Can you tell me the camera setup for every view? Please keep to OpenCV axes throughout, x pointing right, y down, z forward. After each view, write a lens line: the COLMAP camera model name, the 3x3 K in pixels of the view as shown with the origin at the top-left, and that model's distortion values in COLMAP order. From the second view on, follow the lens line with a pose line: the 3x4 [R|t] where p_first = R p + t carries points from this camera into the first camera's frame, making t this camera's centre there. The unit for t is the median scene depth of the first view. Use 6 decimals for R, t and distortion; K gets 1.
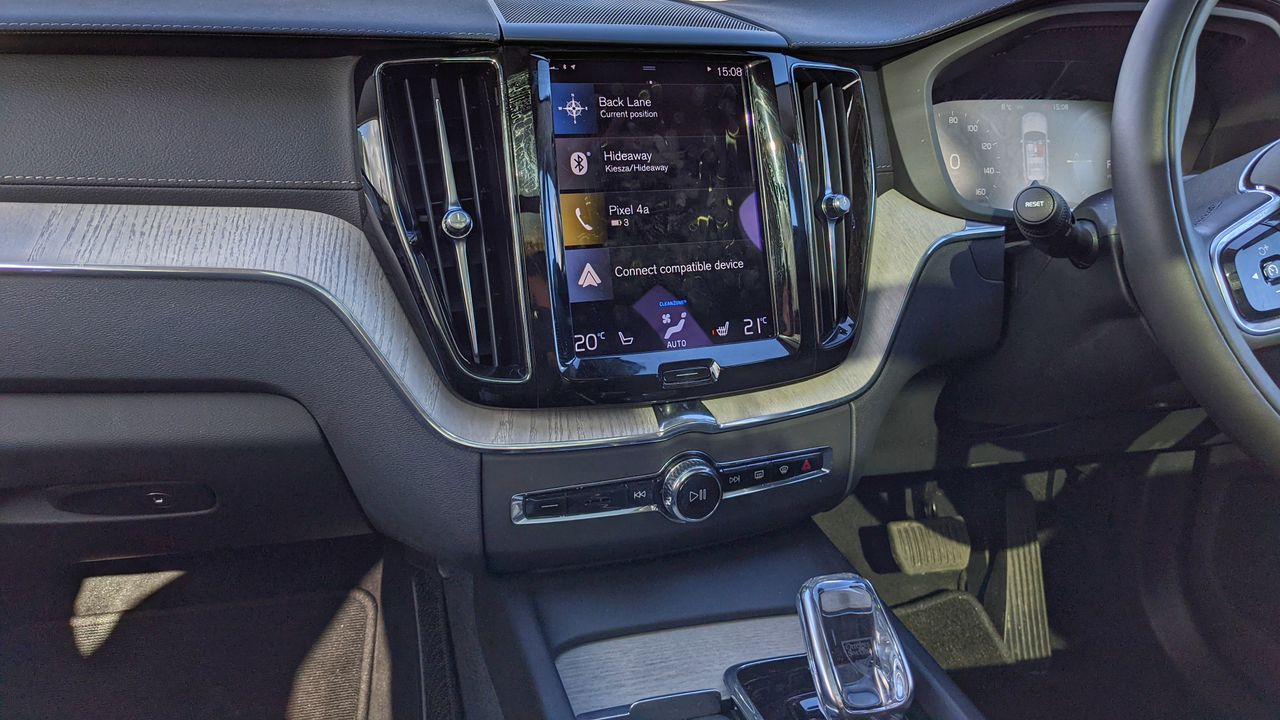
lens RADIAL K [[1047.3, 0, 665.1], [0, 1047.3, 243.9], [0, 0, 1]] dist [0.086246, -0.219355]
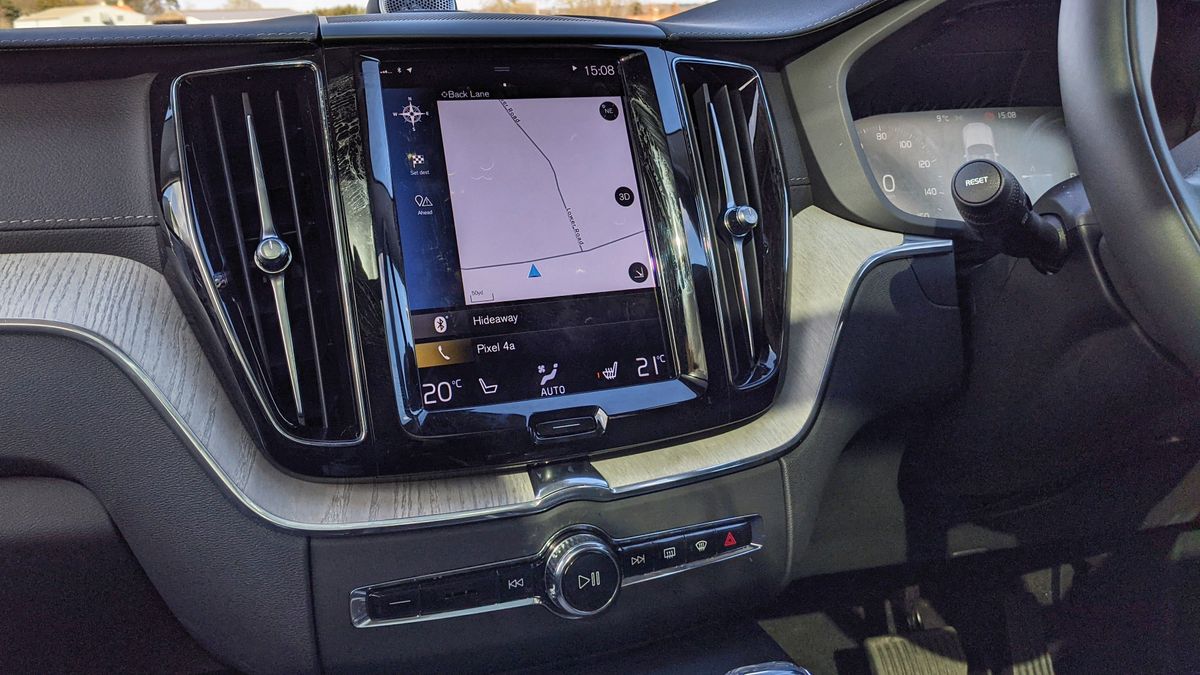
lens RADIAL K [[1092.0, 0, 560.9], [0, 1092.0, 232.0], [0, 0, 1]] dist [0.067217, -0.139489]
pose [[0.996216, -0.073927, -0.045694, 0.061369], [0.067018, 0.988209, -0.137668, 0.085820], [0.055332, 0.134084, 0.989424, 0.138452]]
